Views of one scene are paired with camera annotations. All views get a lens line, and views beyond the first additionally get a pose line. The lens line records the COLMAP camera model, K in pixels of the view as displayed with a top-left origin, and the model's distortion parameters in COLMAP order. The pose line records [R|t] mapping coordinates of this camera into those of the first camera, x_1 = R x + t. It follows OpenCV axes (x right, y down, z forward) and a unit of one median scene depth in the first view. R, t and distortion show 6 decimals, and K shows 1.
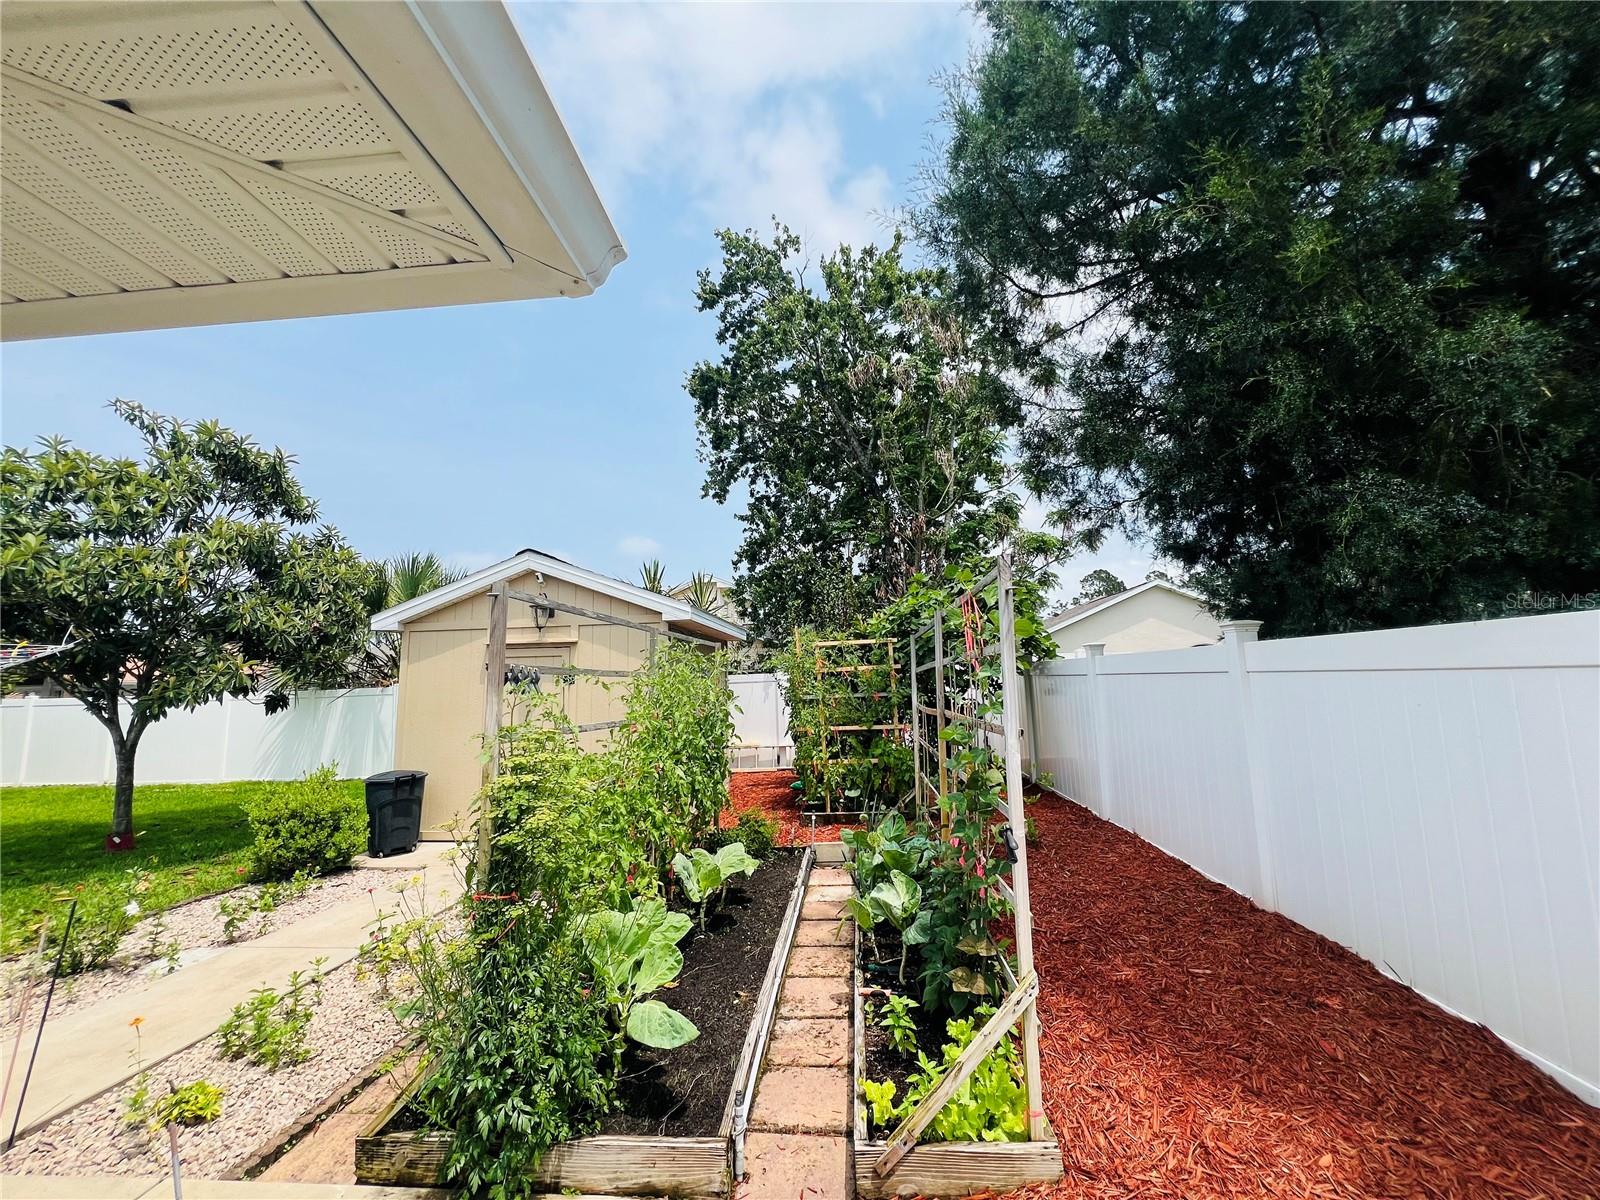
lens RADIAL K [[639.3, 0, 803.0], [0, 639.3, 596.3], [0, 0, 1]] dist [-0.002148, -0.000254]
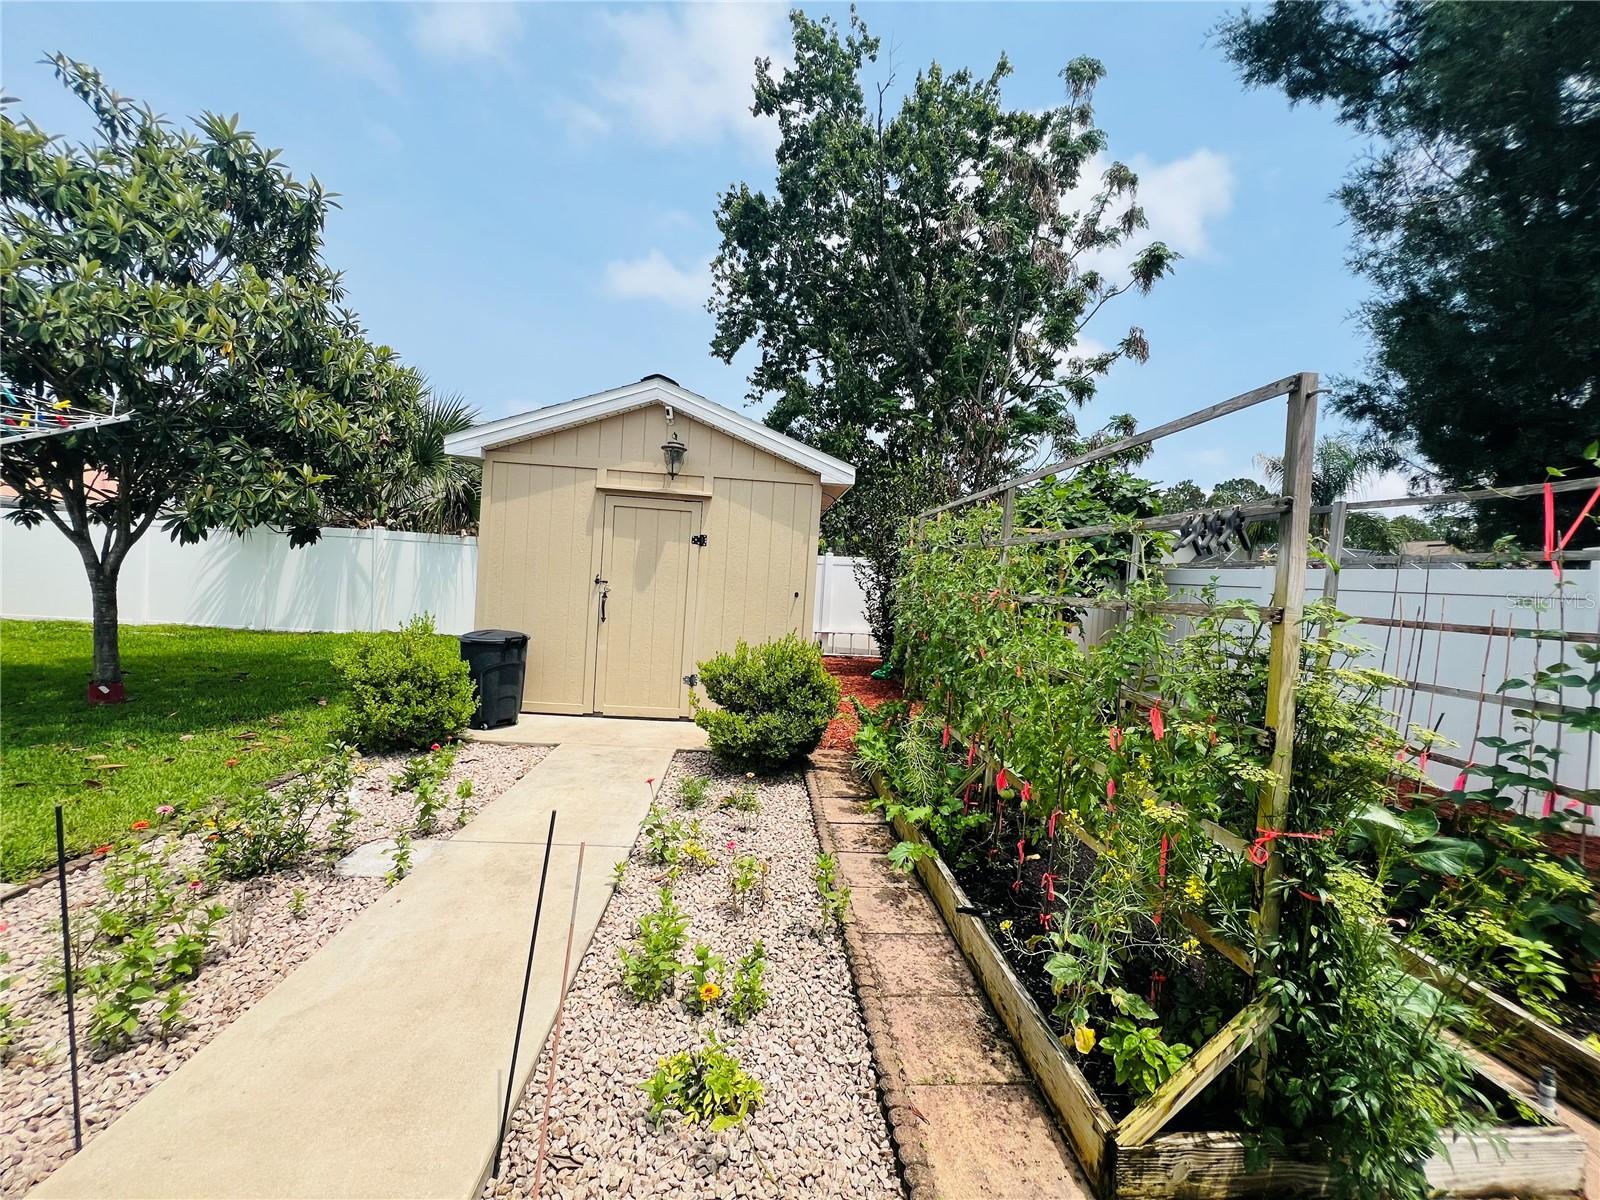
lens RADIAL K [[639.3, 0, 799.8], [0, 639.3, 602.3], [0, 0, 1]] dist [-0.002148, -0.000254]
pose [[0.984598, 0.082319, 0.154241, -0.357686], [-0.108443, 0.979555, 0.169449, 0.051789], [-0.137139, -0.183565, 0.973394, 0.139263]]
